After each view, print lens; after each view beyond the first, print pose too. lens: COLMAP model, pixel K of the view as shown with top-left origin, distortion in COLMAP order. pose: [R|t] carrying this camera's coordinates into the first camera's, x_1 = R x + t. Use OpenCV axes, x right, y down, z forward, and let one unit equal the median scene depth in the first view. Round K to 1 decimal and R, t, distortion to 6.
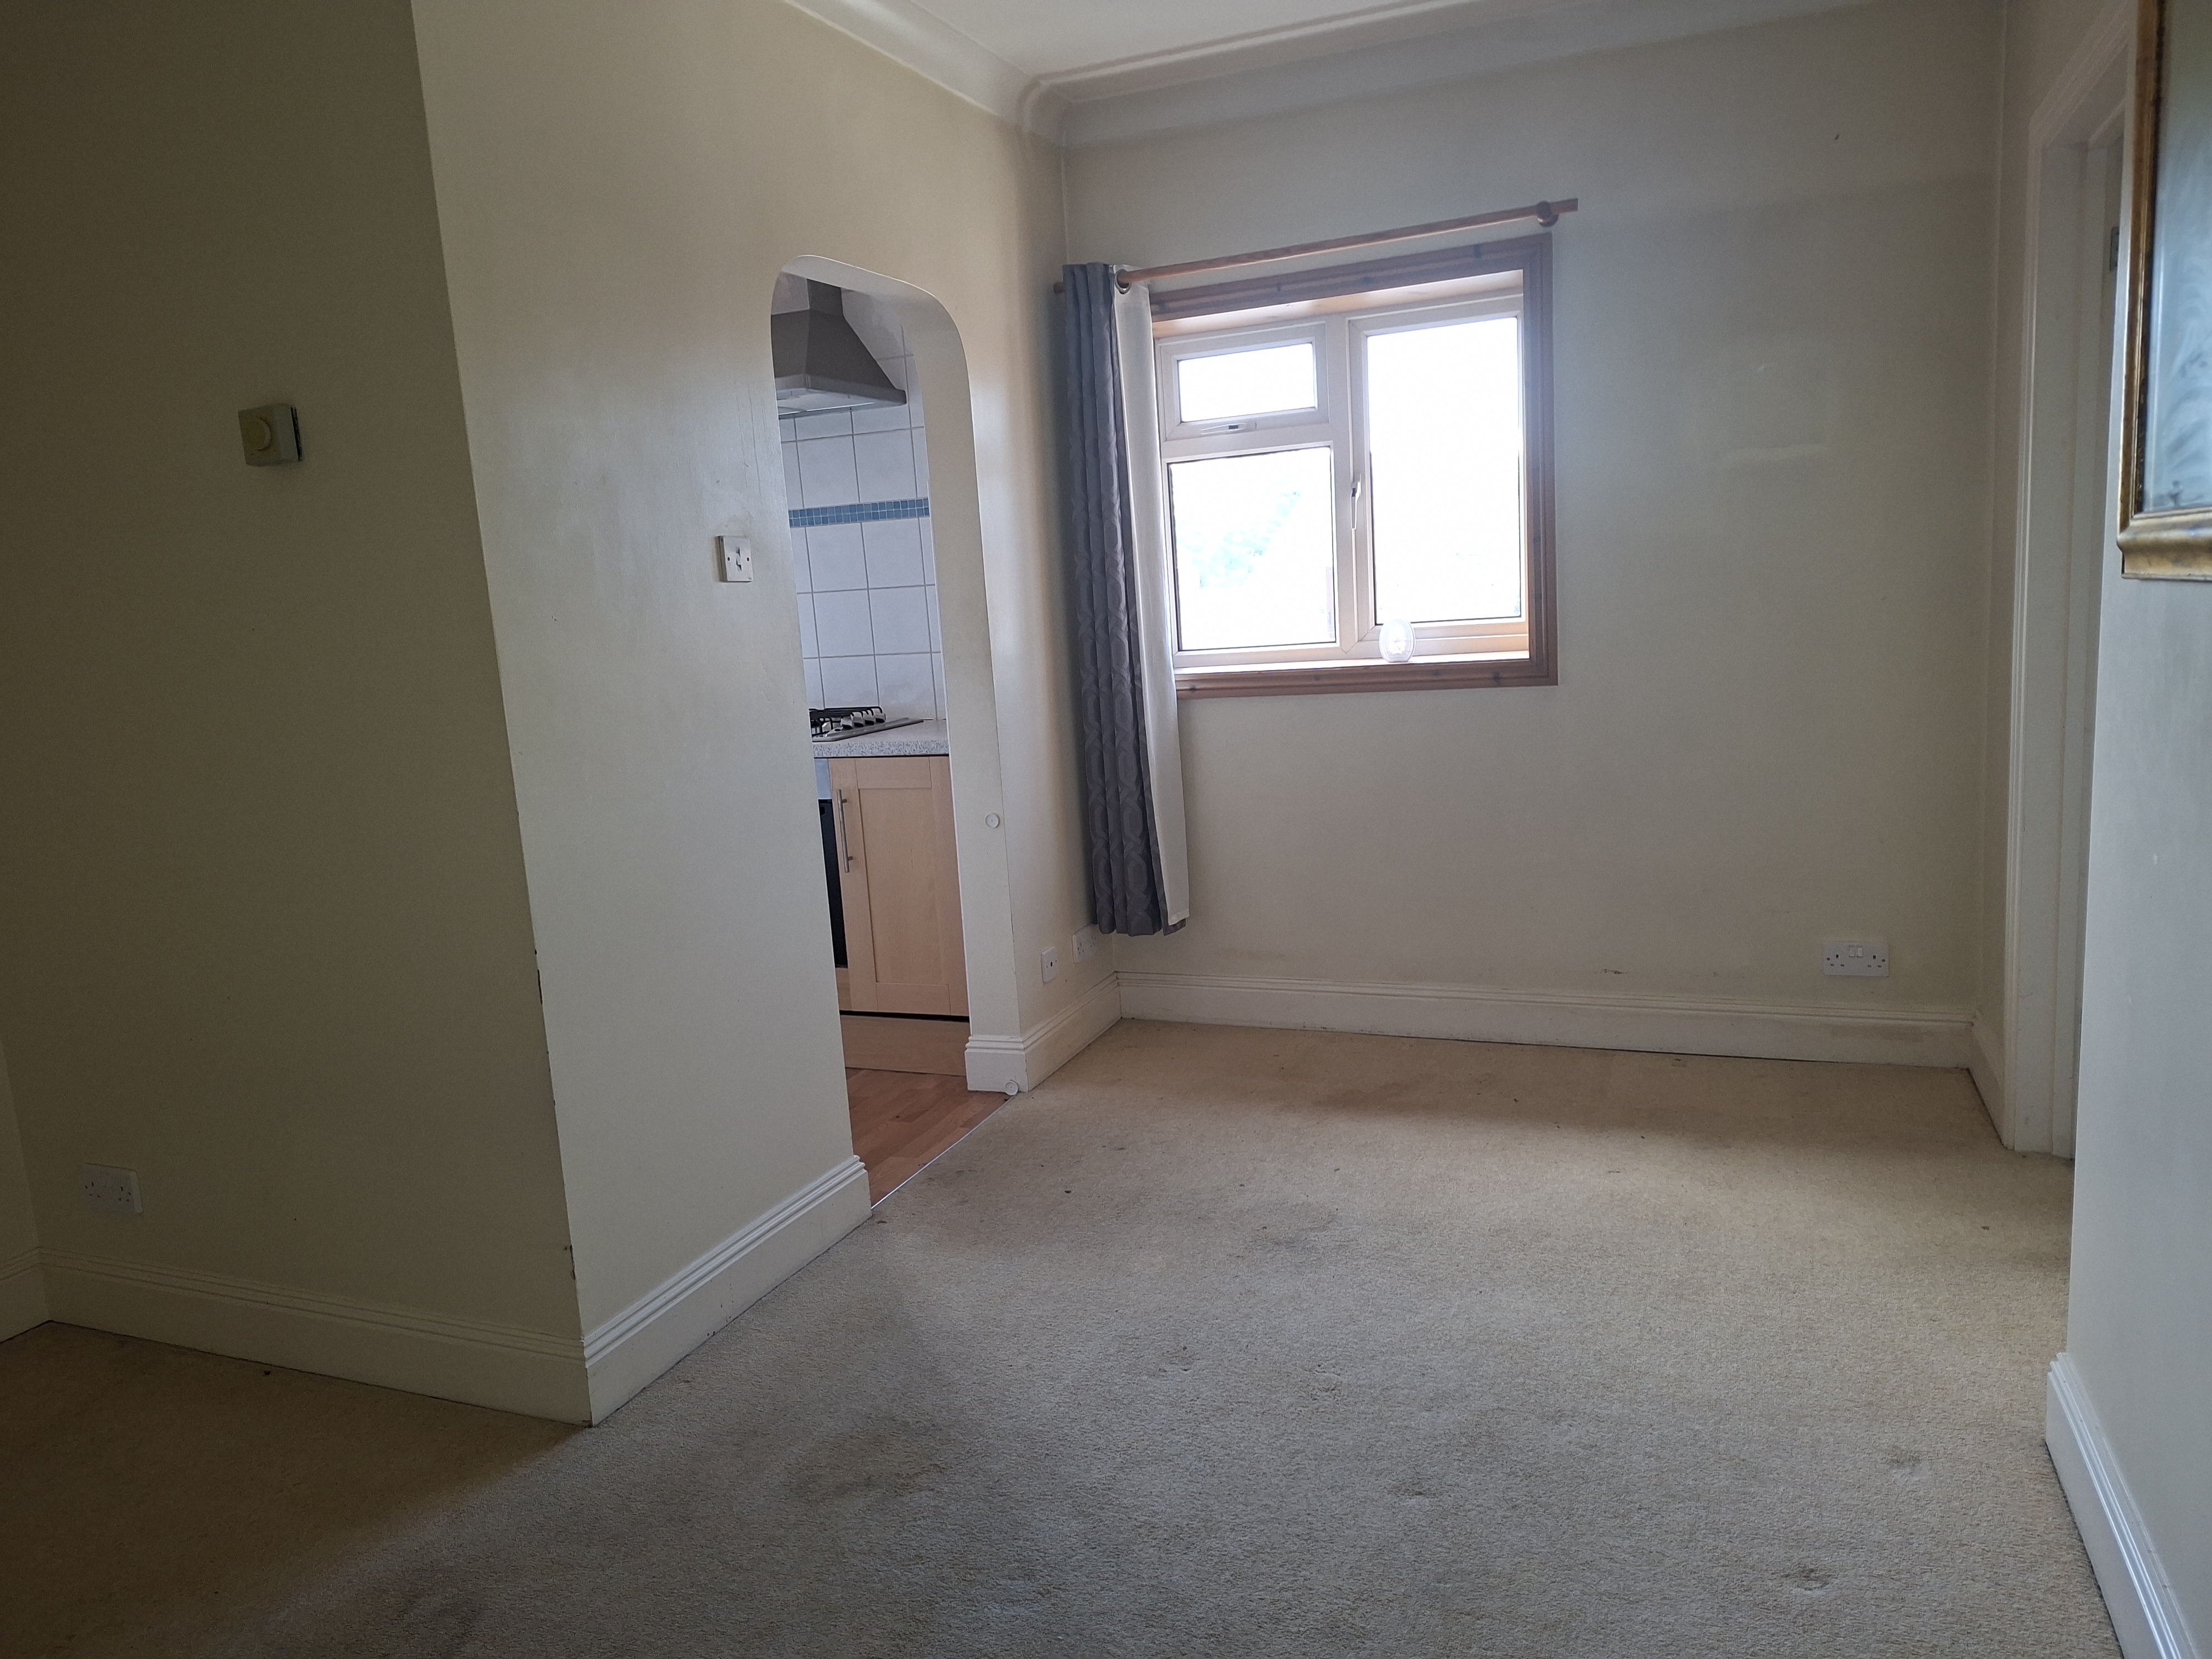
lens RADIAL K [[1501.2, 0, 1106.0], [0, 1501.2, 829.5], [0, 0, 1]] dist [0.043115, -0.002731]
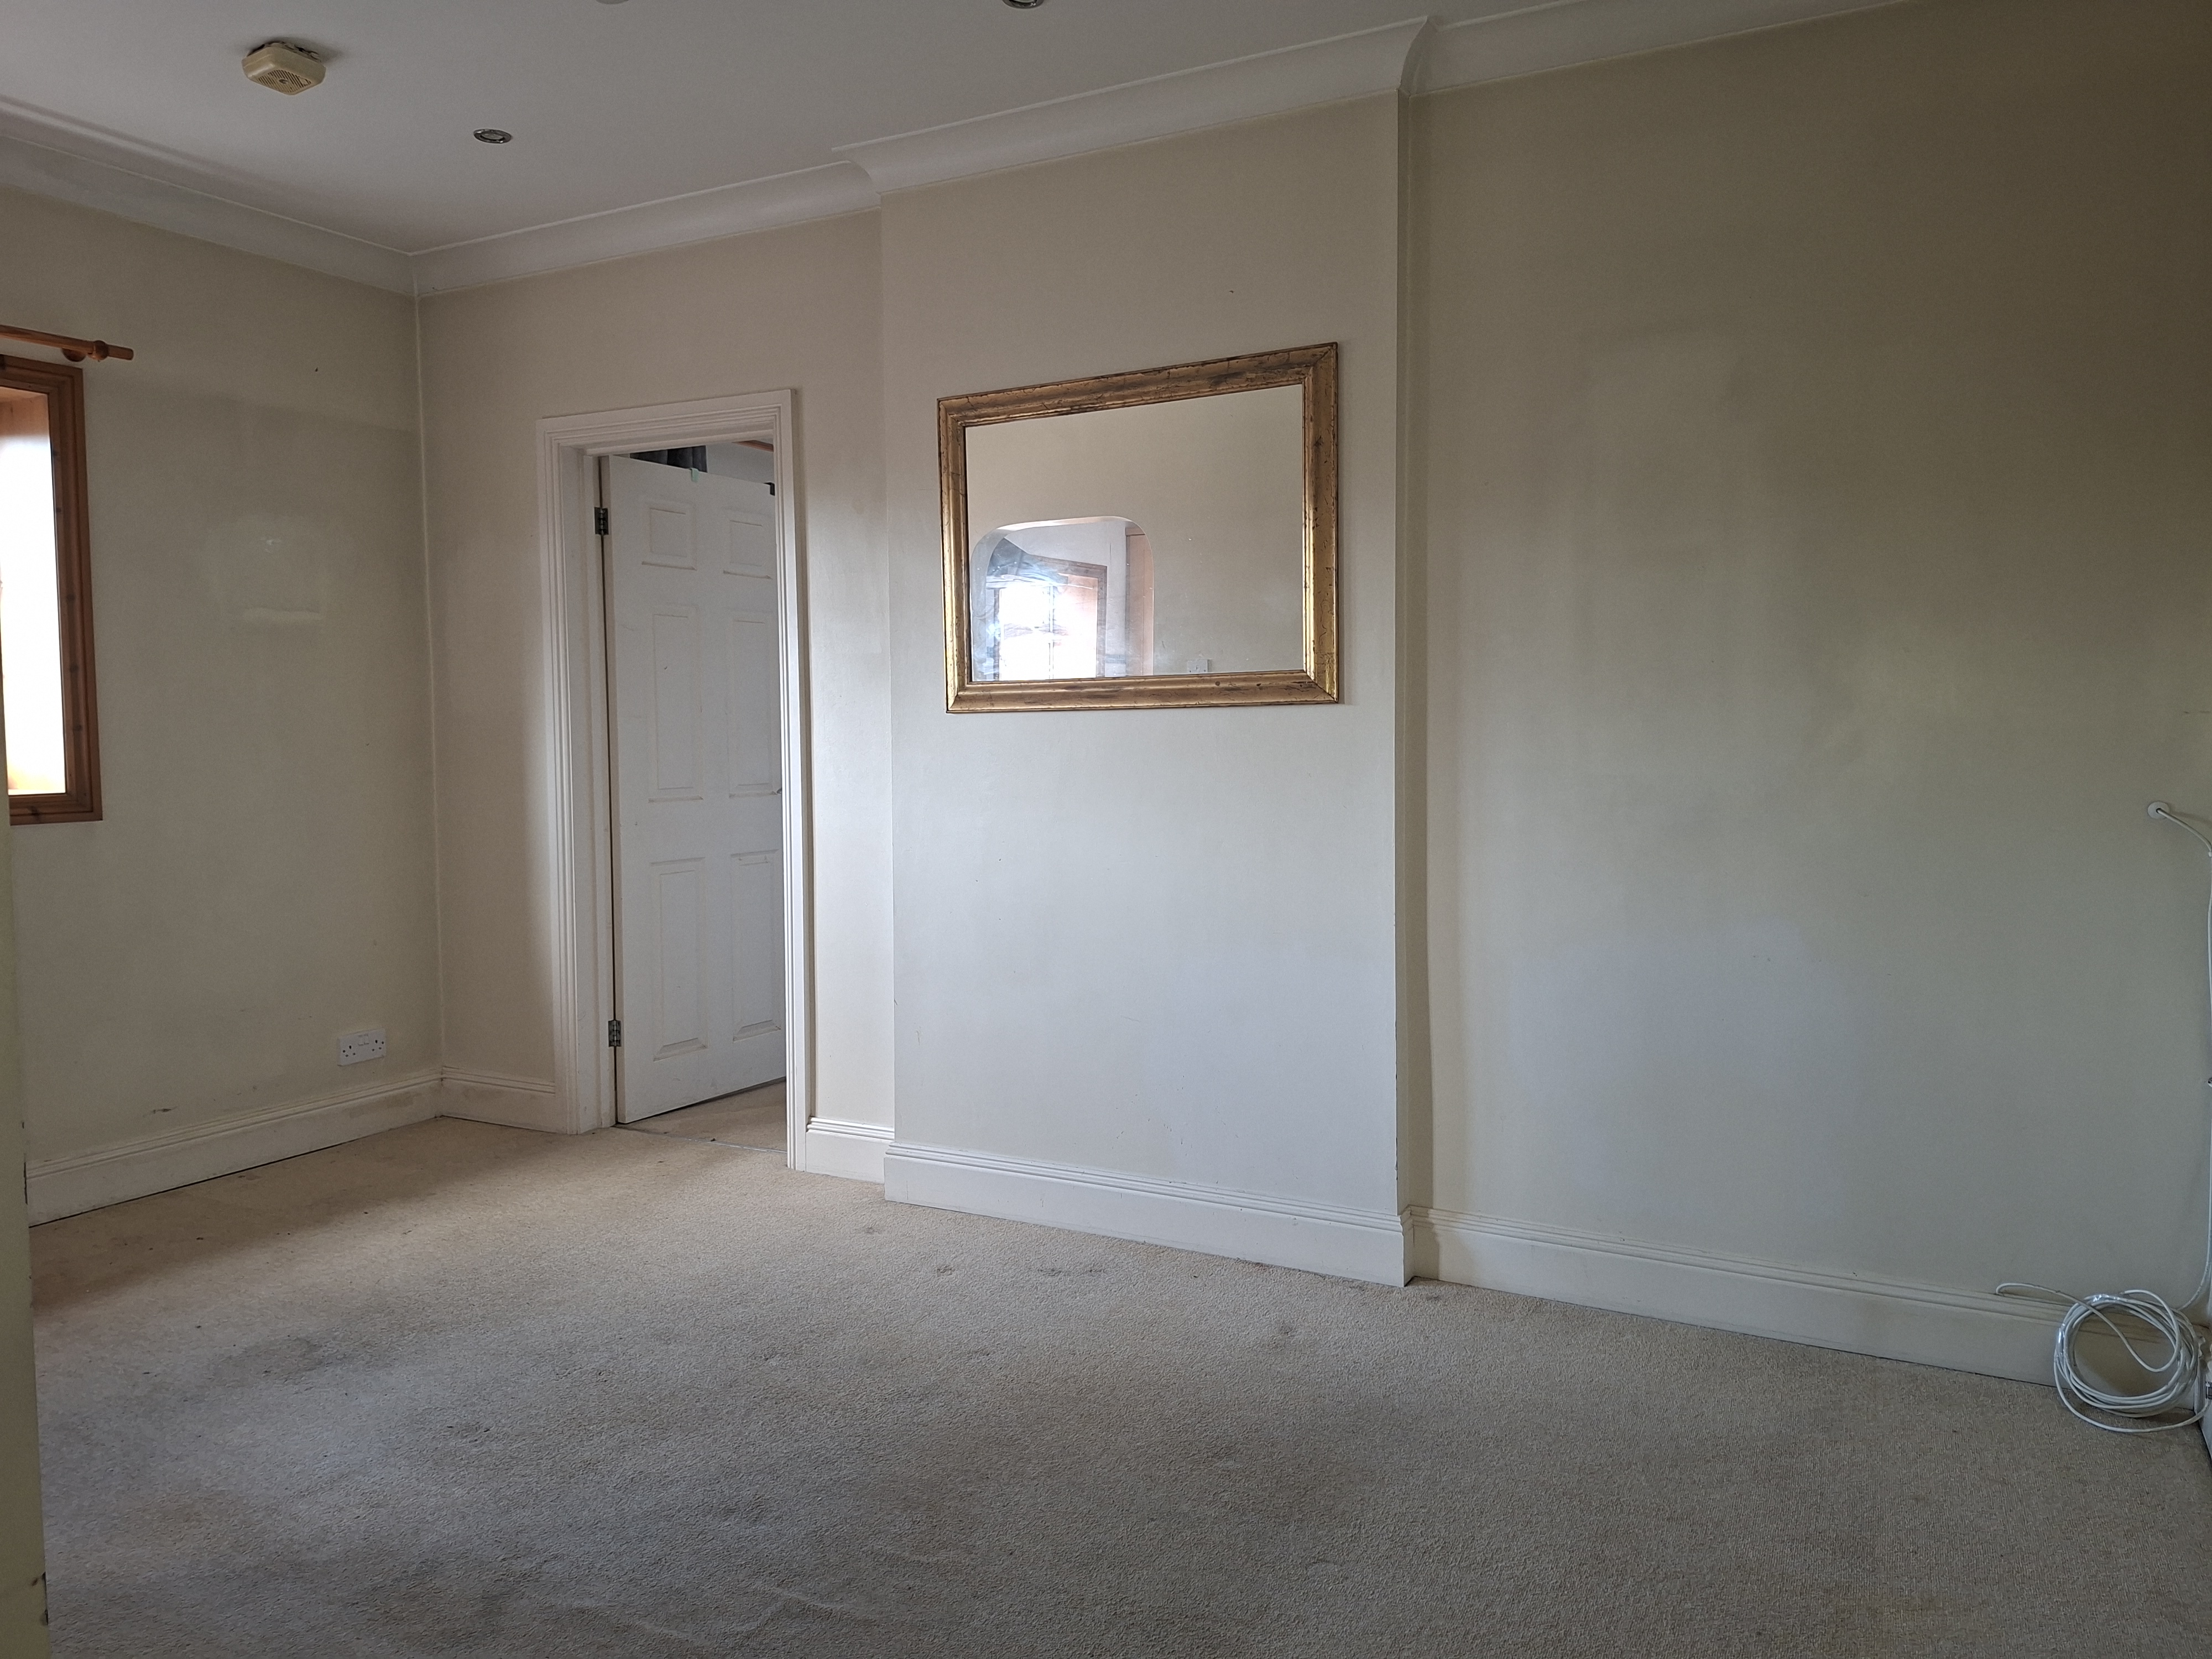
lens RADIAL K [[1517.9, 0, 1106.7], [0, 1517.9, 791.0], [0, 0, 1]] dist [-0.001399, -0.001476]
pose [[0.120599, 0.015136, 0.992586, -0.610581], [0.157615, 0.986908, -0.034199, 0.021272], [-0.980109, 0.160571, 0.116634, 0.266755]]
